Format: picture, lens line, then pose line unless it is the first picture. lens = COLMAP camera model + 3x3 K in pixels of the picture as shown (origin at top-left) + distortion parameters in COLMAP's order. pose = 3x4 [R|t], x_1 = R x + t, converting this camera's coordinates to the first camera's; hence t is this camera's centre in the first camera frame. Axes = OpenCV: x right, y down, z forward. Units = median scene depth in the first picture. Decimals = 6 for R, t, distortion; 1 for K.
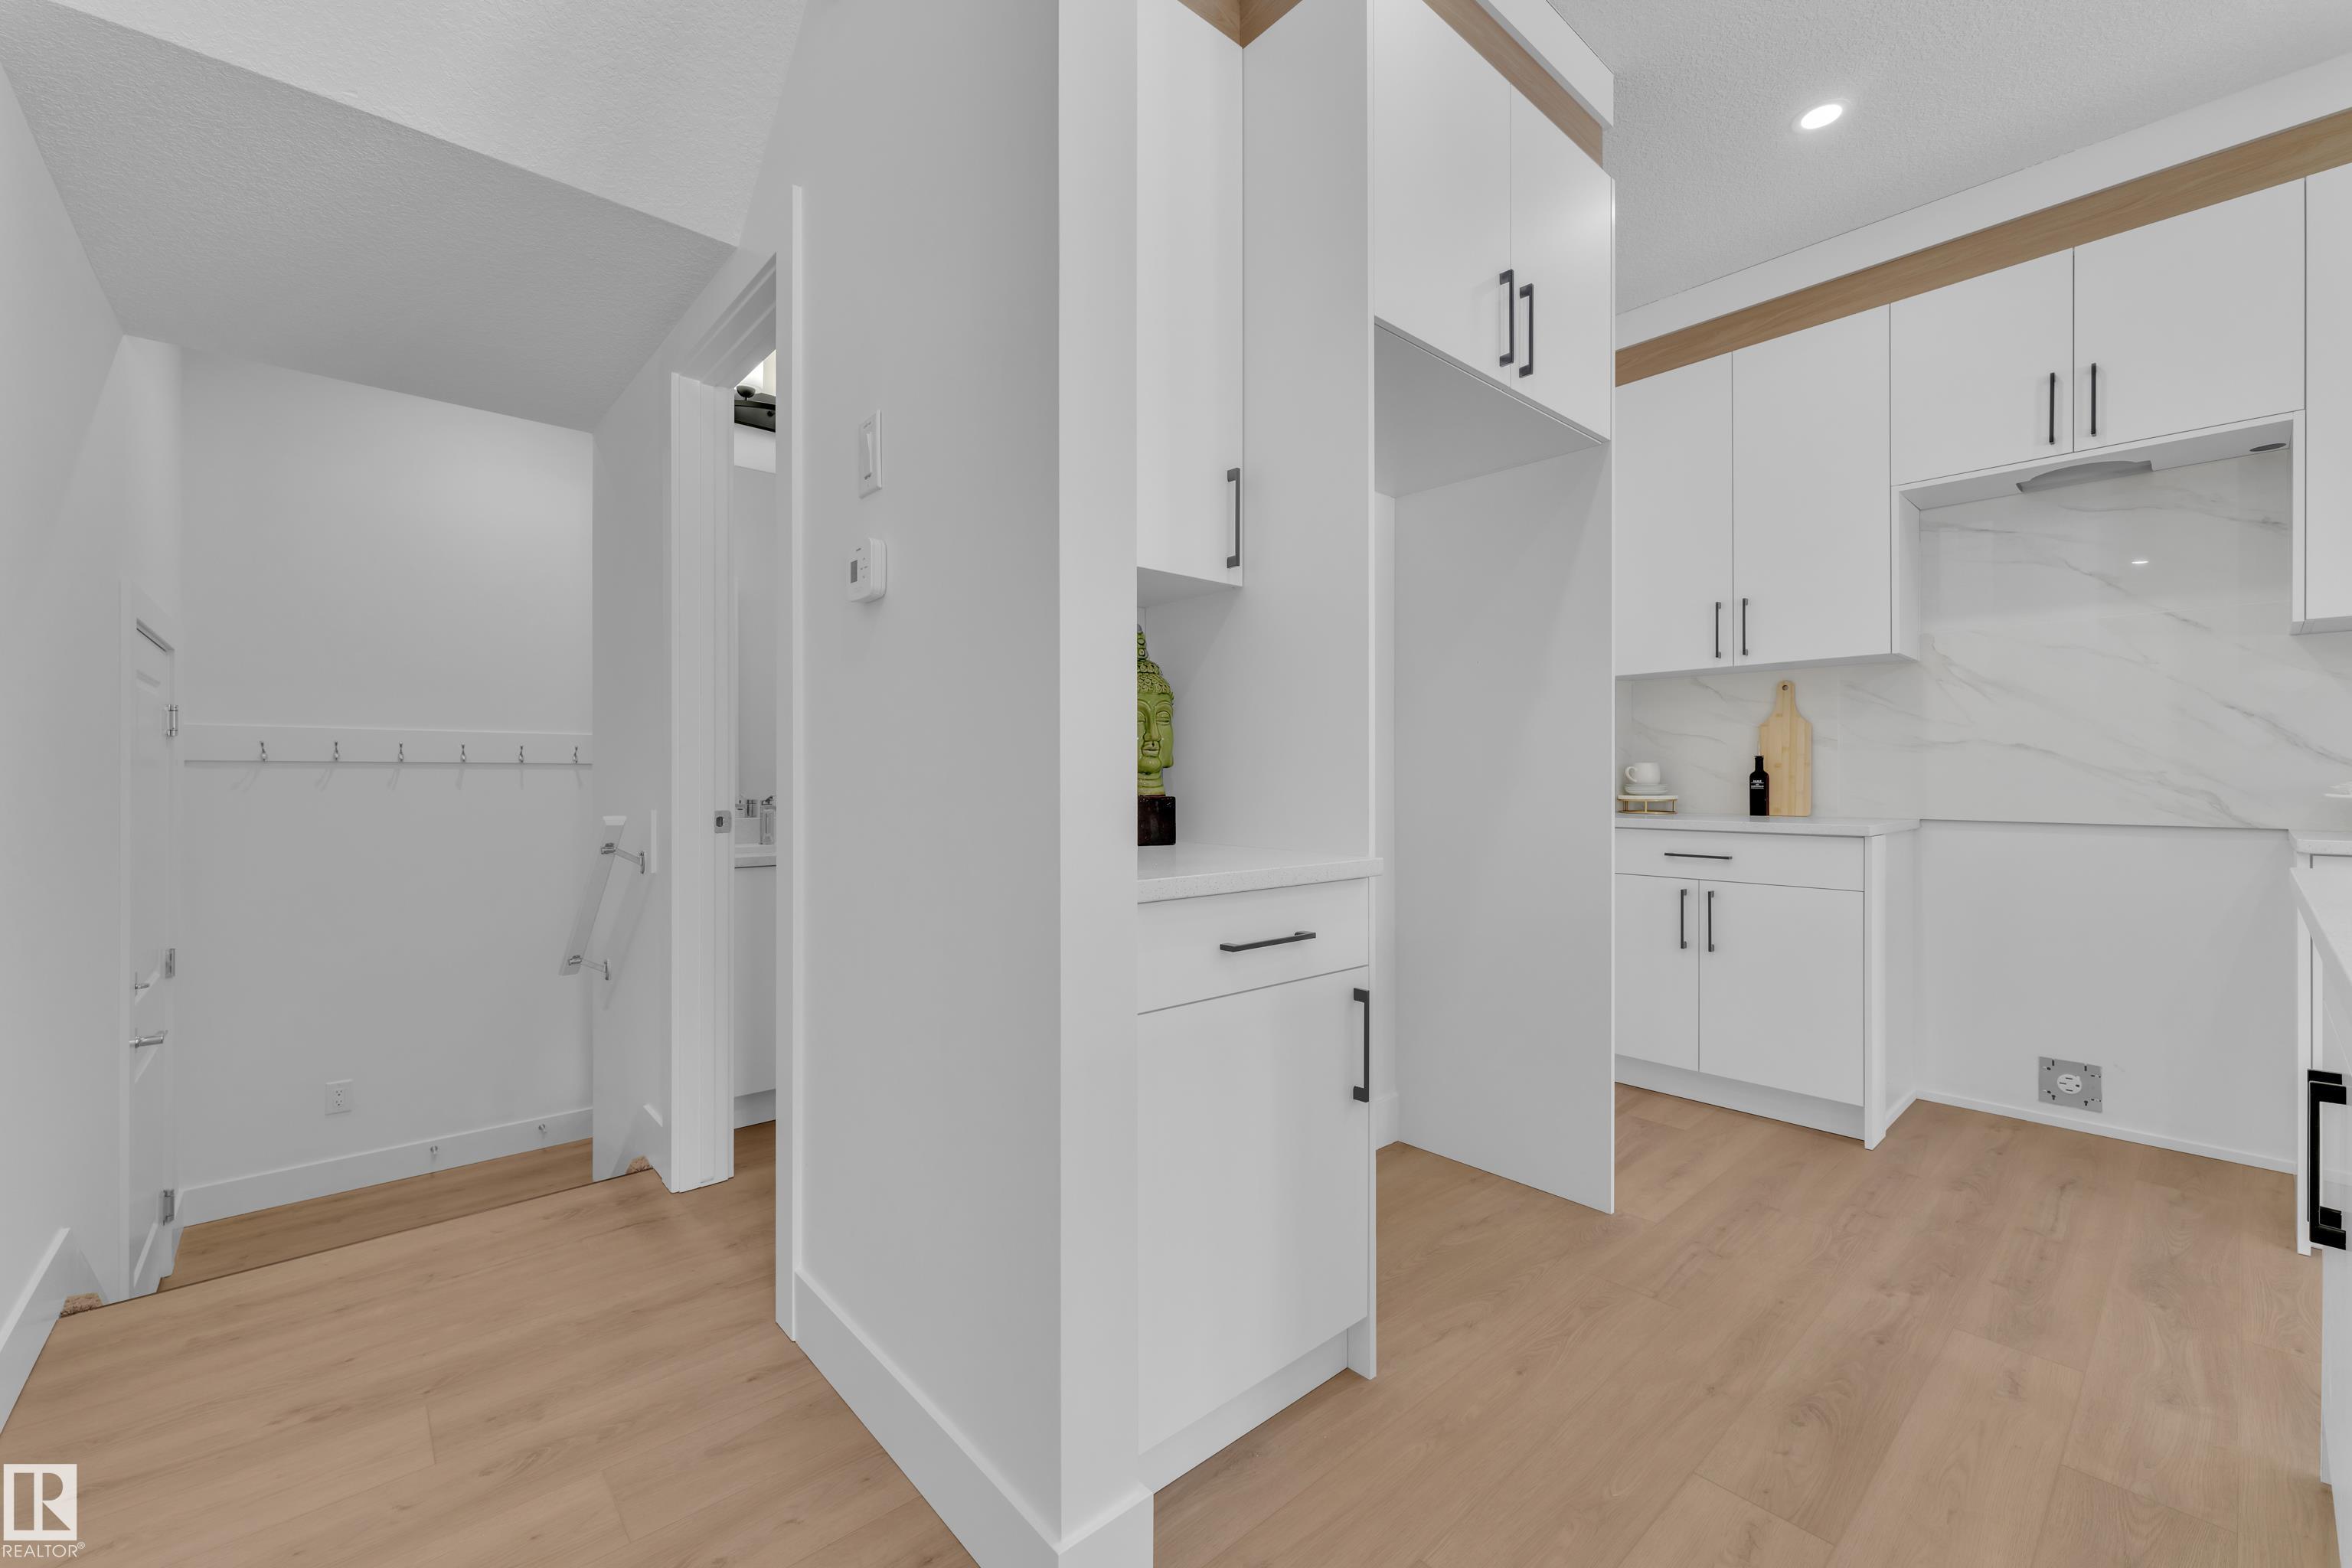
lens RADIAL K [[949.8, 0, 1177.2], [0, 949.8, 780.6], [0, 0, 1]] dist [0.003527, -0.000792]
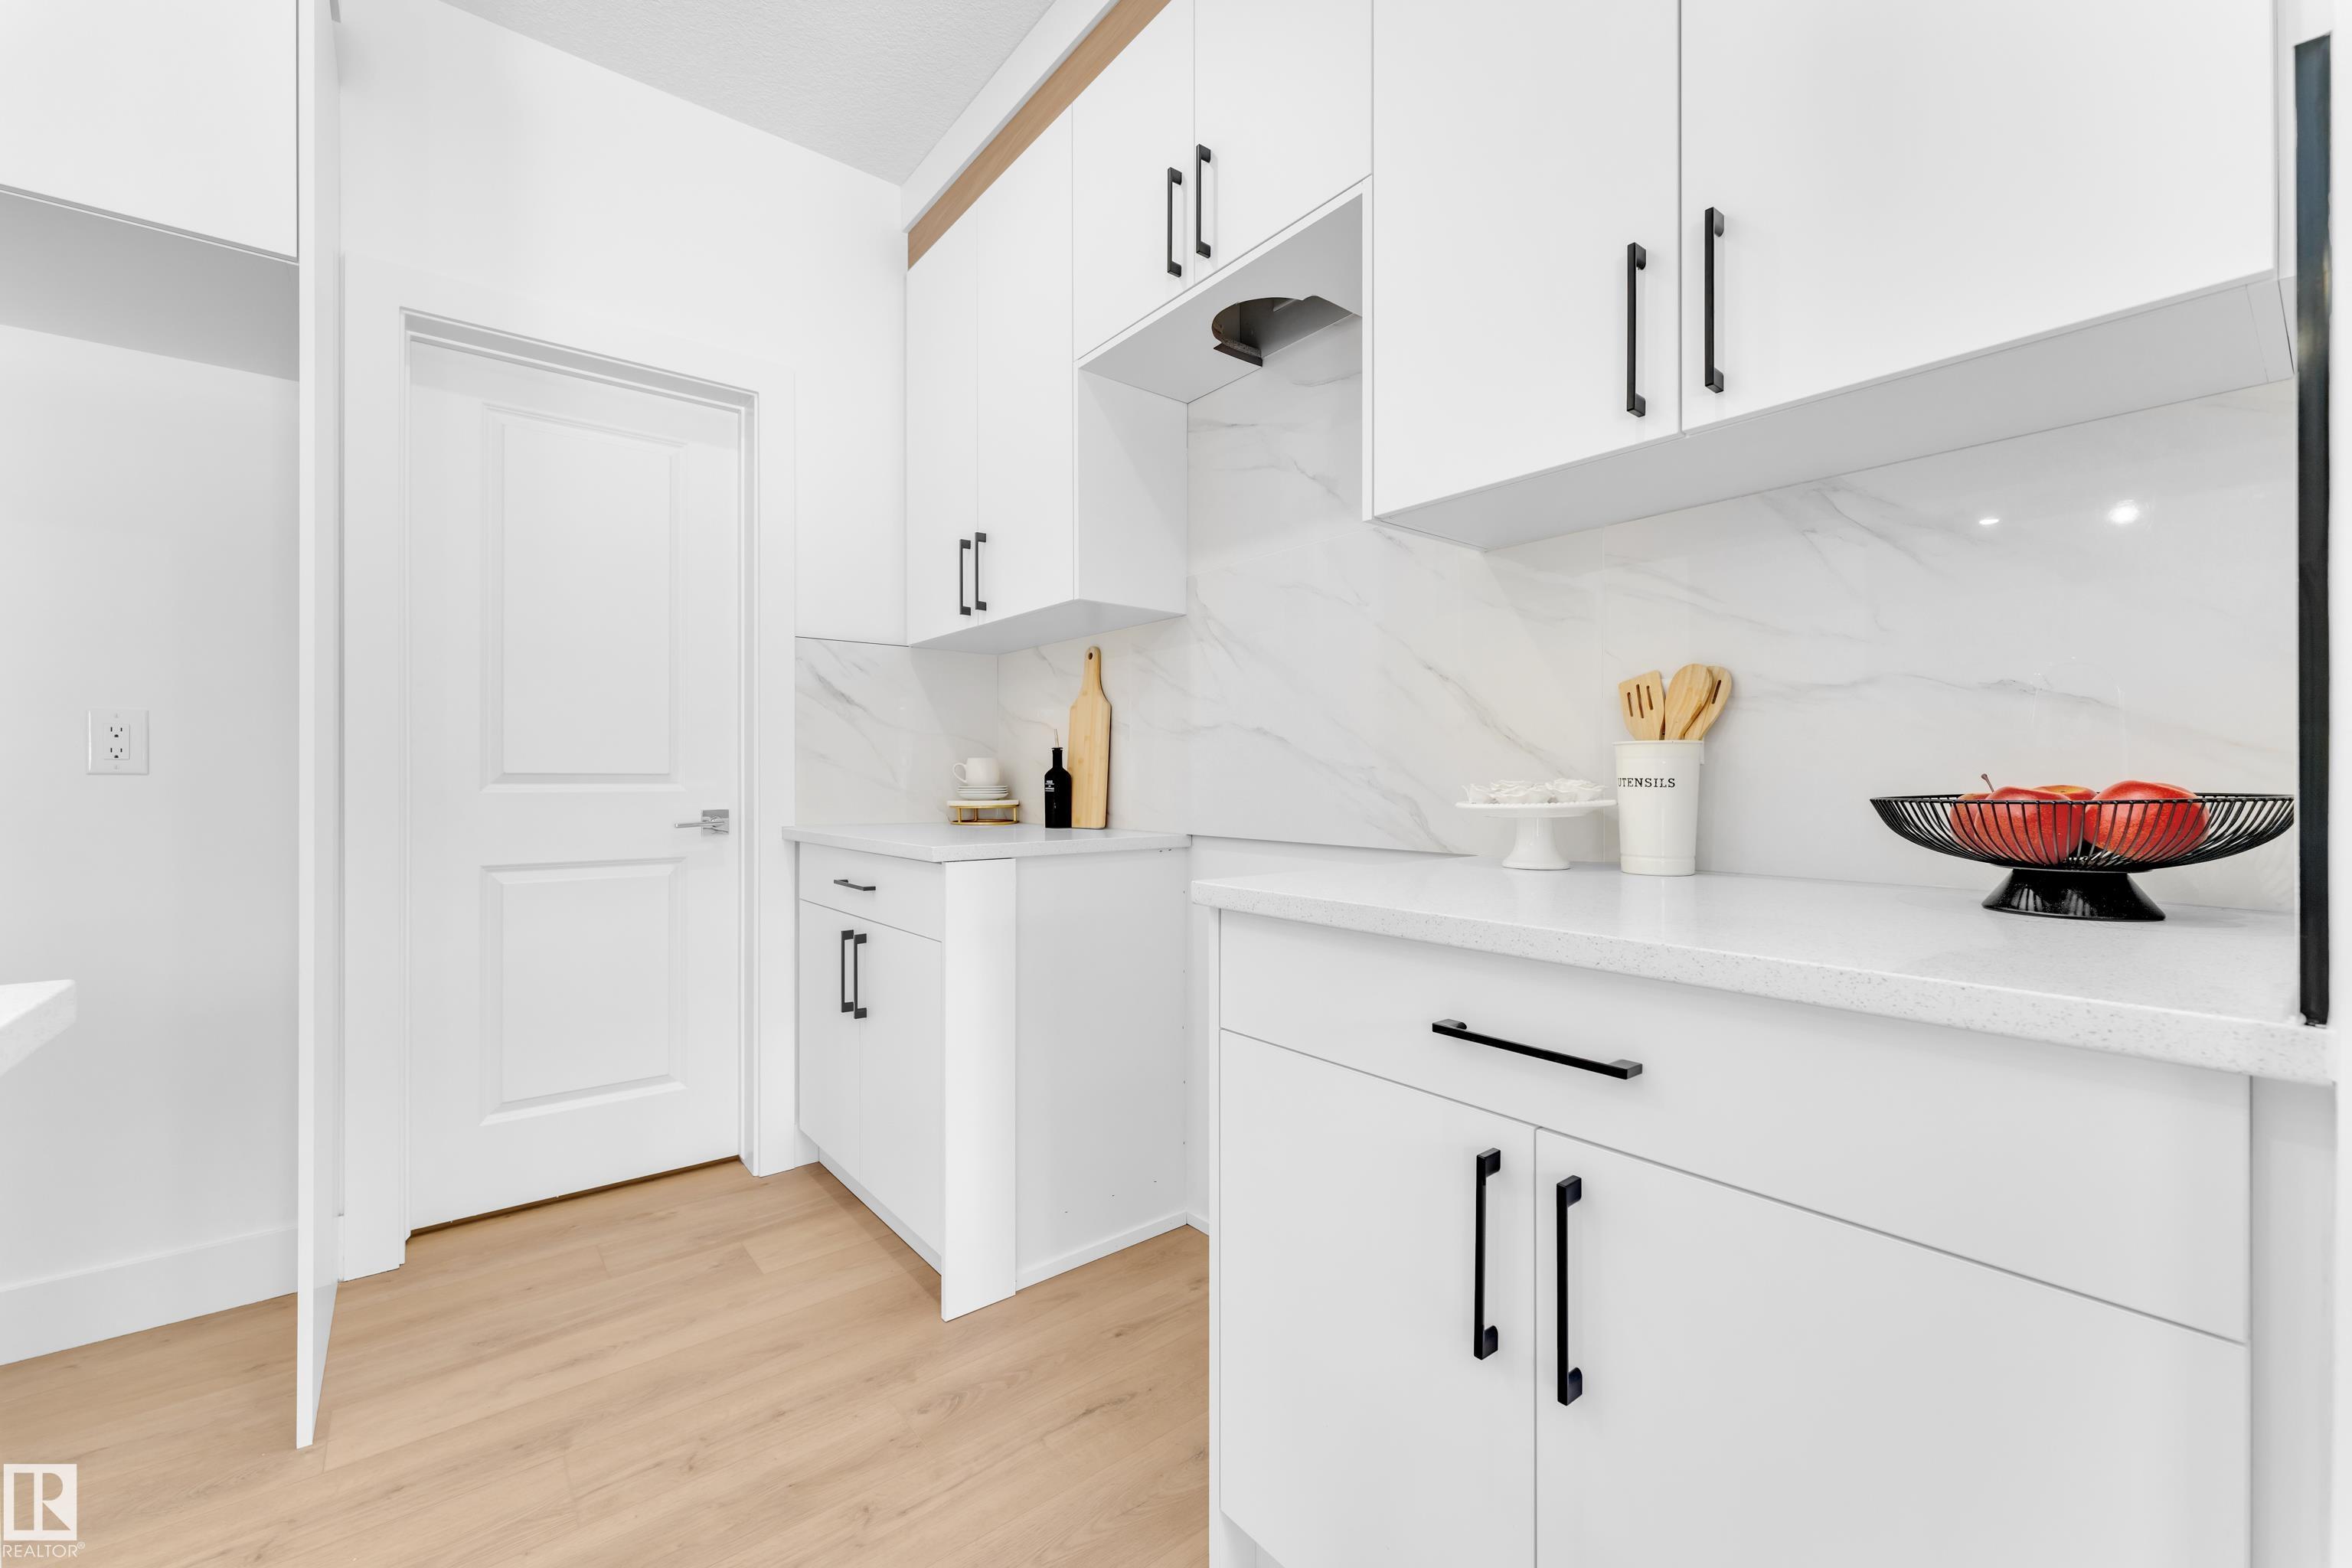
lens RADIAL K [[949.8, 0, 1170.6], [0, 949.8, 780.9], [0, 0, 1]] dist [0.003527, -0.000792]
pose [[0.998466, -0.001612, -0.055343, 0.917497], [0.001596, 0.999999, -0.000331, 0.000357], [0.055344, 0.000242, 0.998467, 0.323027]]
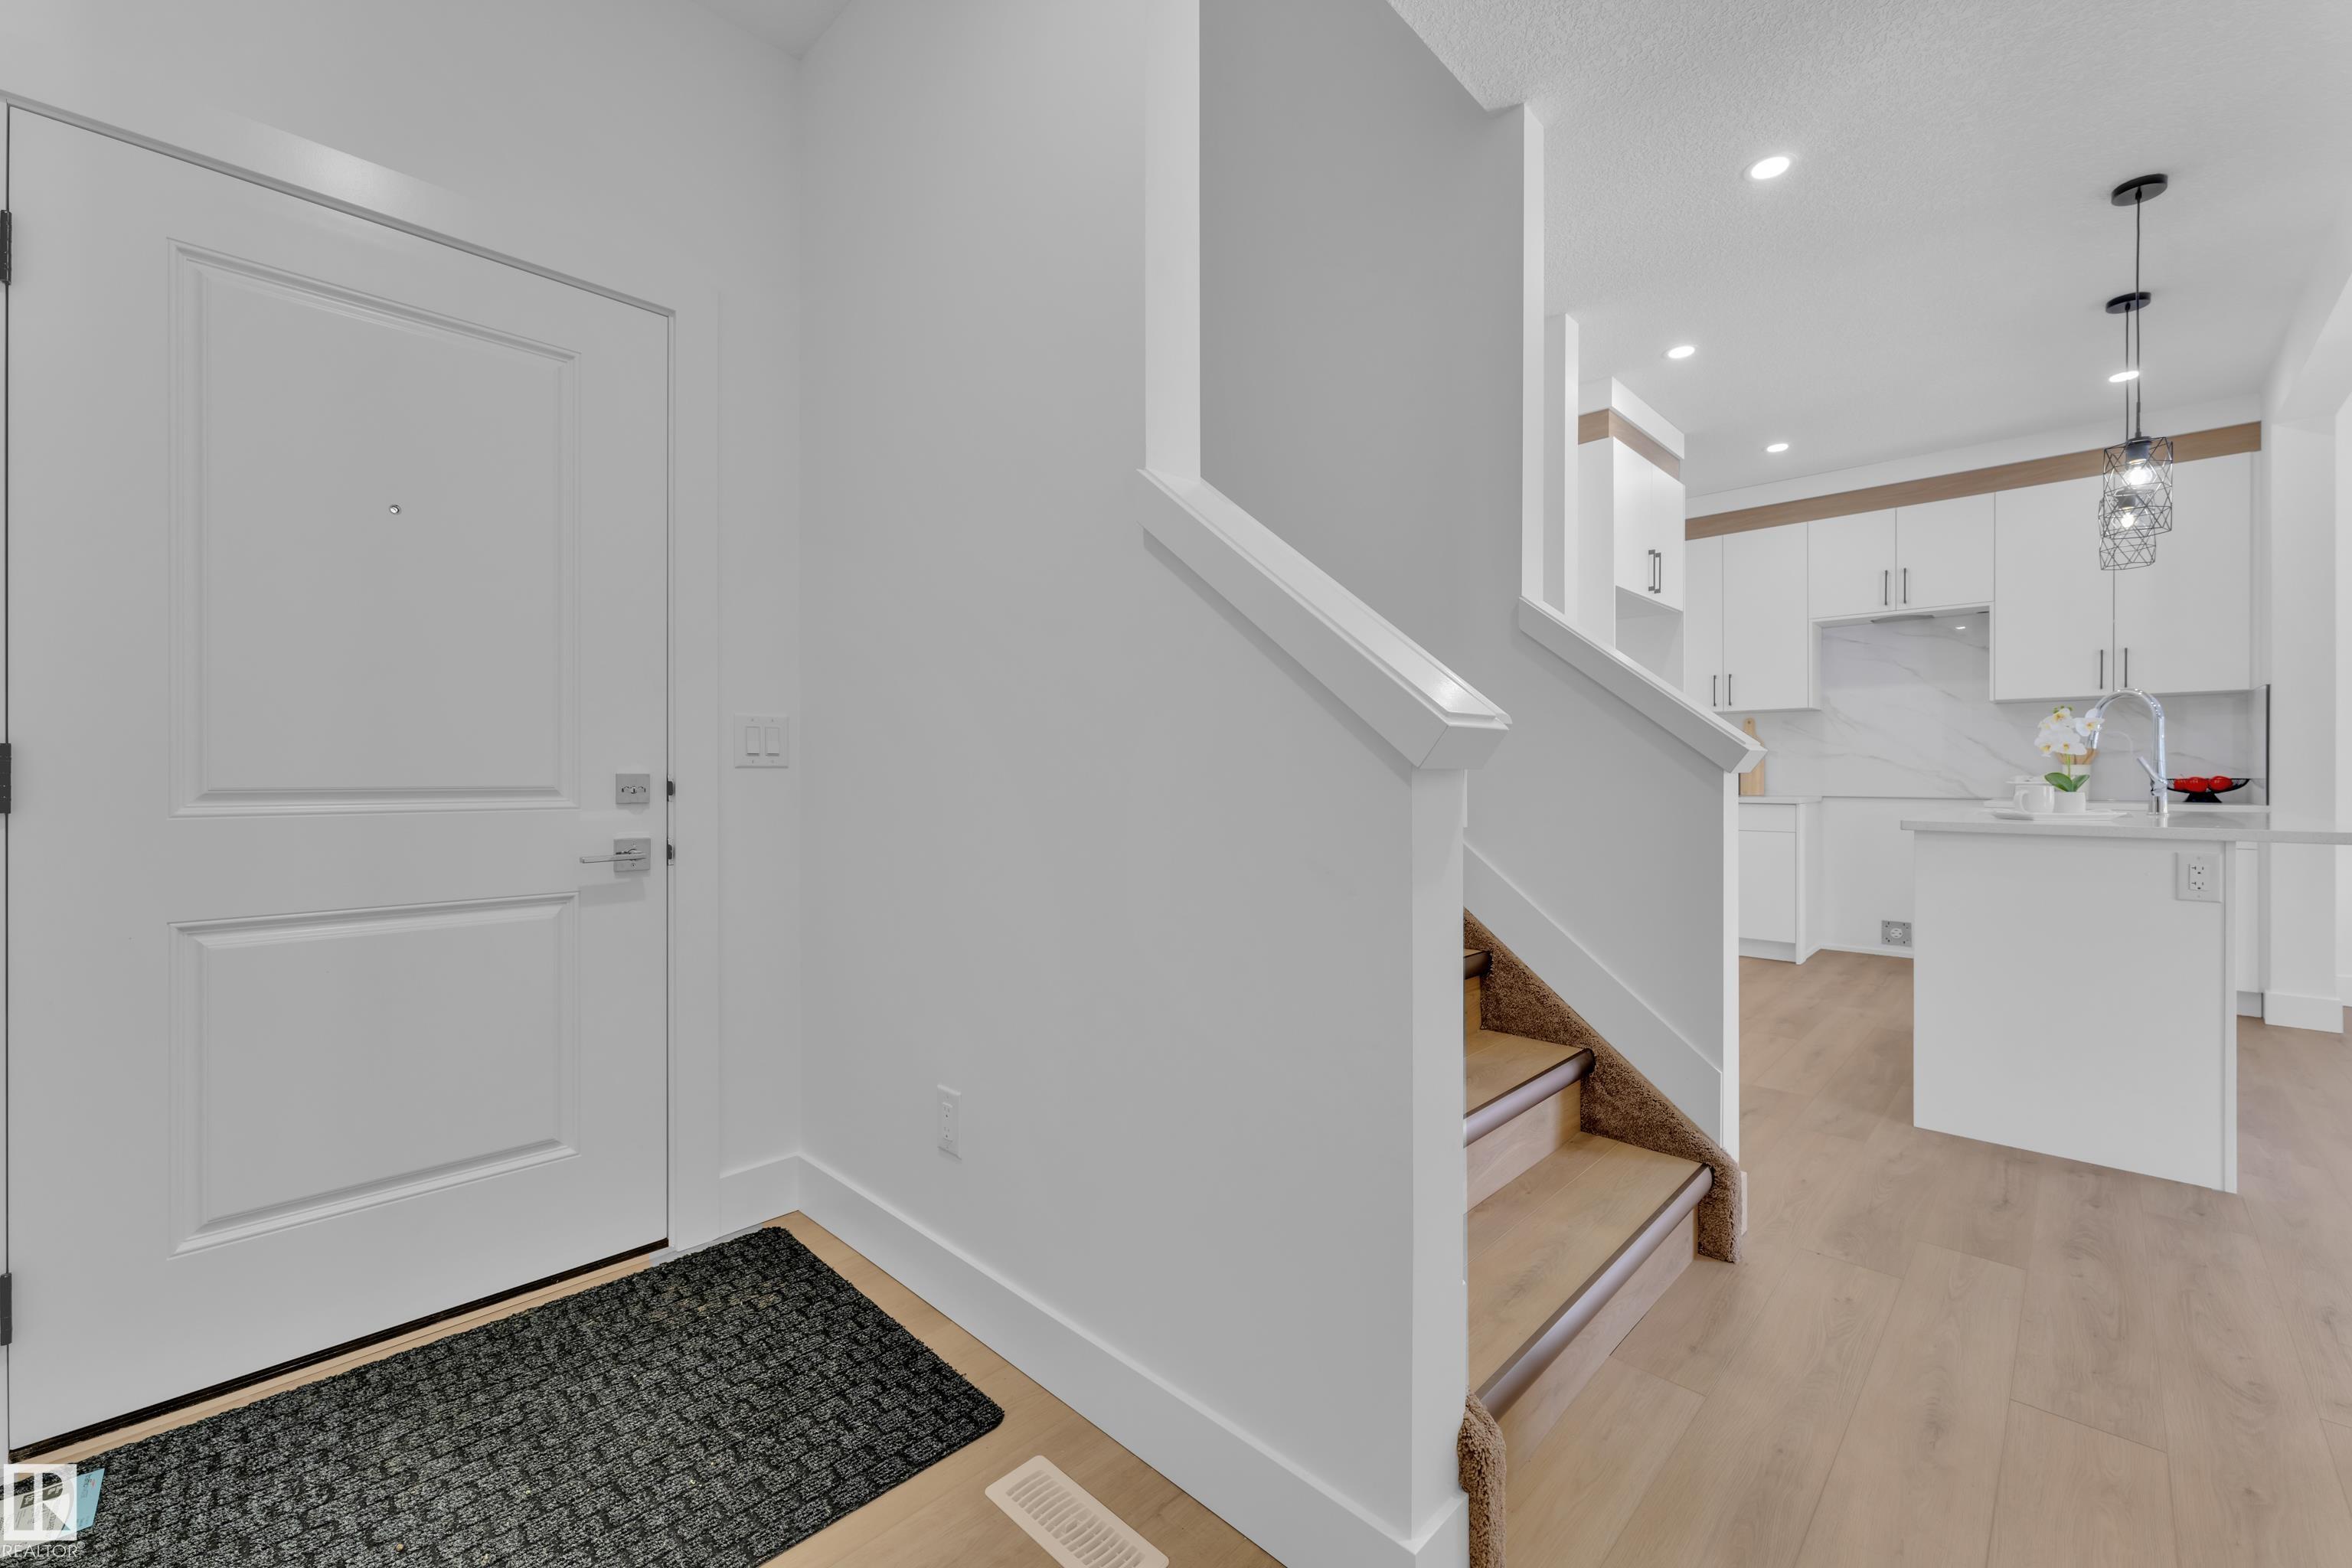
lens RADIAL K [[949.8, 0, 1176.4], [0, 949.8, 776.9], [0, 0, 1]] dist [0.003527, -0.000792]
pose [[0.997236, -0.001226, 0.074283, -0.677434], [0.001089, 0.999998, 0.001881, -0.001793], [-0.074286, -0.001795, 0.997235, -0.835484]]
